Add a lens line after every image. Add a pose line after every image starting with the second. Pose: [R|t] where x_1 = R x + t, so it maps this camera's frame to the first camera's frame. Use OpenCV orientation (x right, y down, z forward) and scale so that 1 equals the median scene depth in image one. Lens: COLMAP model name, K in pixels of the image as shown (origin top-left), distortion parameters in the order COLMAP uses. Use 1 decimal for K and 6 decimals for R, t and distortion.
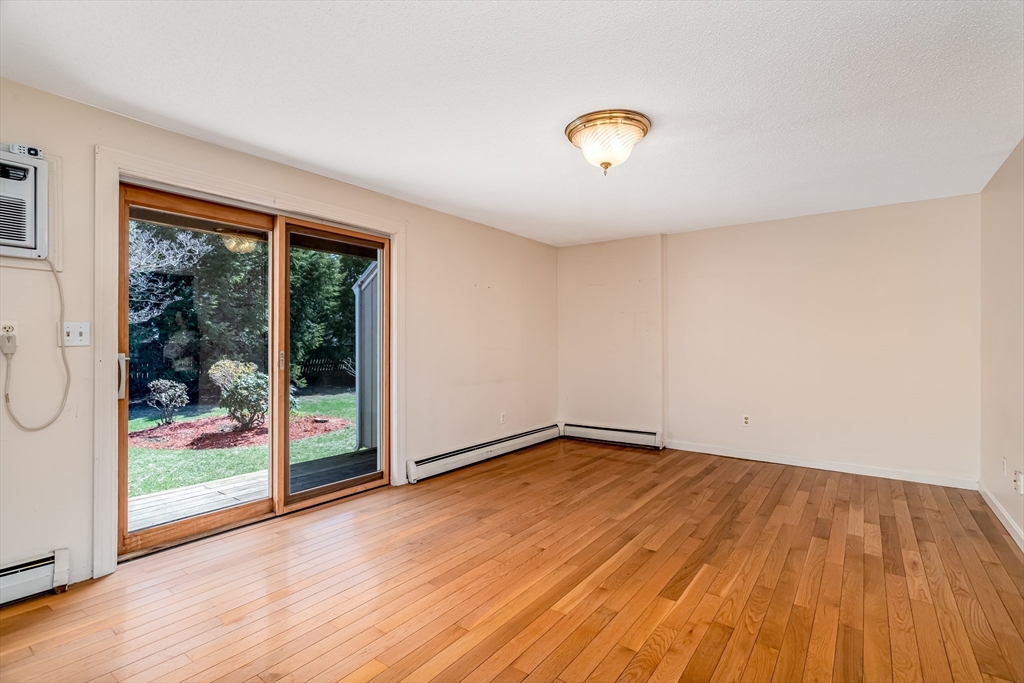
lens RADIAL K [[486.7, 0, 507.0], [0, 486.7, 338.6], [0, 0, 1]] dist [-0.002511, 0.000328]
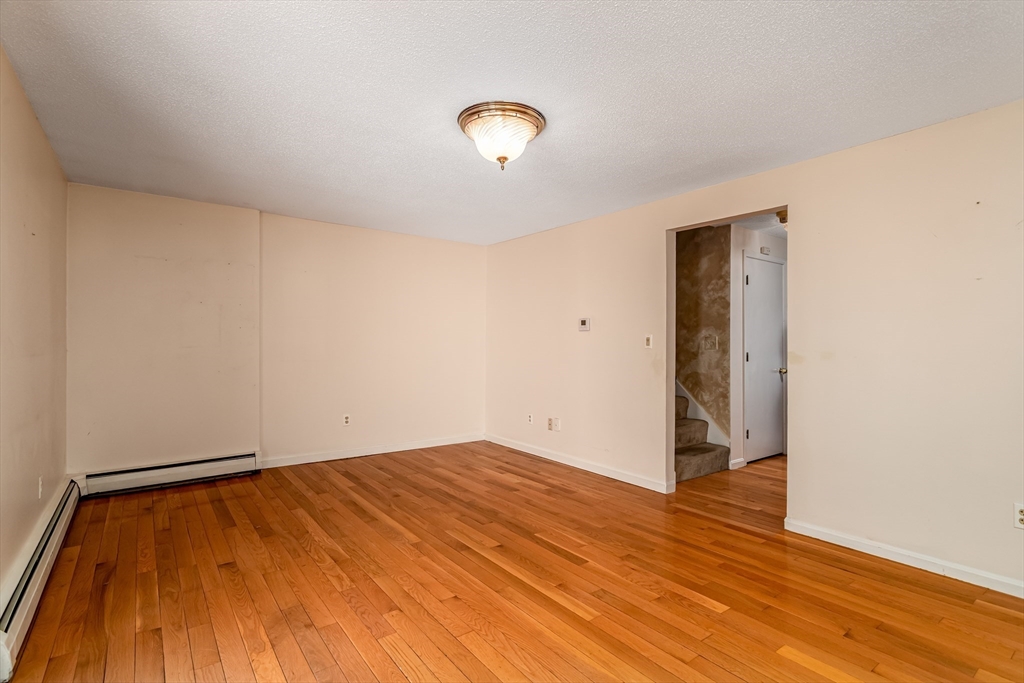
lens RADIAL K [[486.7, 0, 515.3], [0, 486.7, 342.9], [0, 0, 1]] dist [-0.002511, 0.000328]
pose [[0.284629, 0.000473, 0.958638, -0.629956], [-0.010244, 0.999944, 0.002548, 0.002138], [-0.958583, -0.010546, 0.284618, 0.624801]]
